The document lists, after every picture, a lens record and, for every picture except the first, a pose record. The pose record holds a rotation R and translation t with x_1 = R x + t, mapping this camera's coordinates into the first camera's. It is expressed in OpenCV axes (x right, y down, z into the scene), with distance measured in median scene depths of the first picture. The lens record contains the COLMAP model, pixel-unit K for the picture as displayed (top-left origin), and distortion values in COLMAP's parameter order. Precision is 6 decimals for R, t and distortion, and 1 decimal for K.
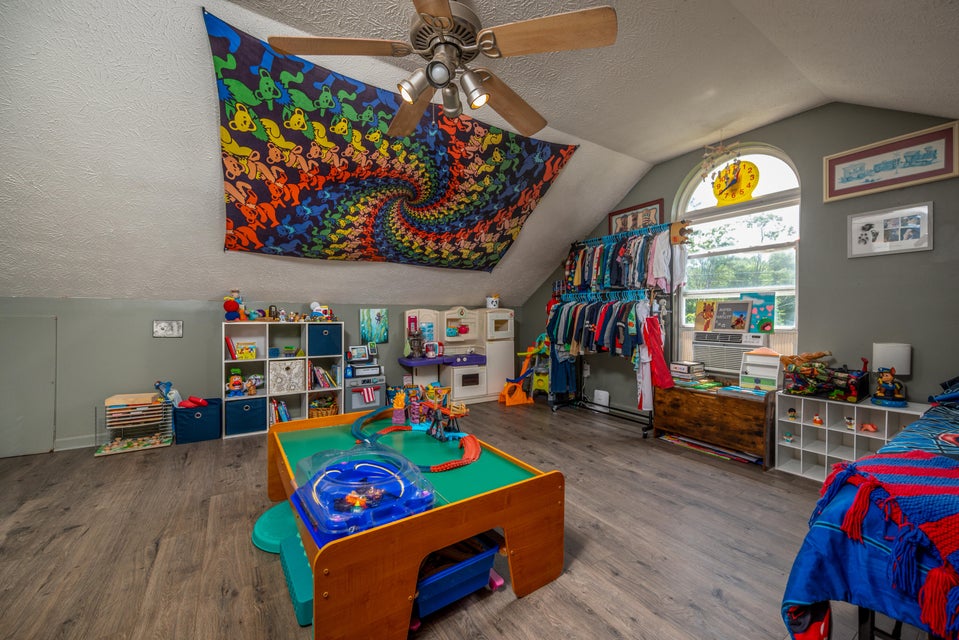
lens RADIAL K [[378.0, 0, 480.8], [0, 378.0, 320.6], [0, 0, 1]] dist [-0.000267, -0.000321]
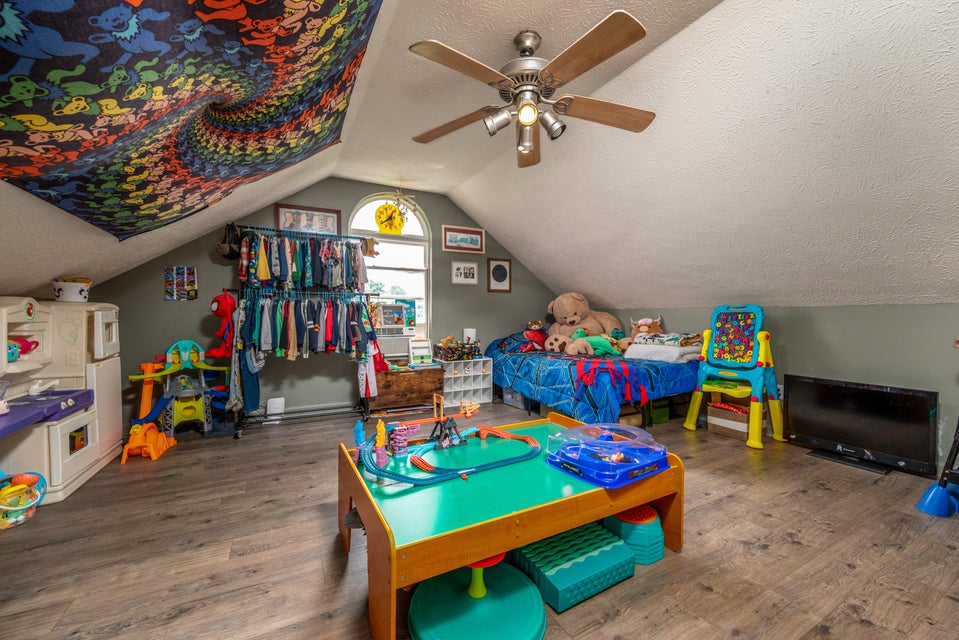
lens RADIAL K [[378.0, 0, 480.8], [0, 378.0, 320.6], [0, 0, 1]] dist [-0.000267, -0.000321]
pose [[0.091419, -0.021340, 0.995584, -0.700645], [0.009314, 0.999745, 0.020574, -0.018276], [-0.995769, 0.007392, 0.091594, 0.559681]]
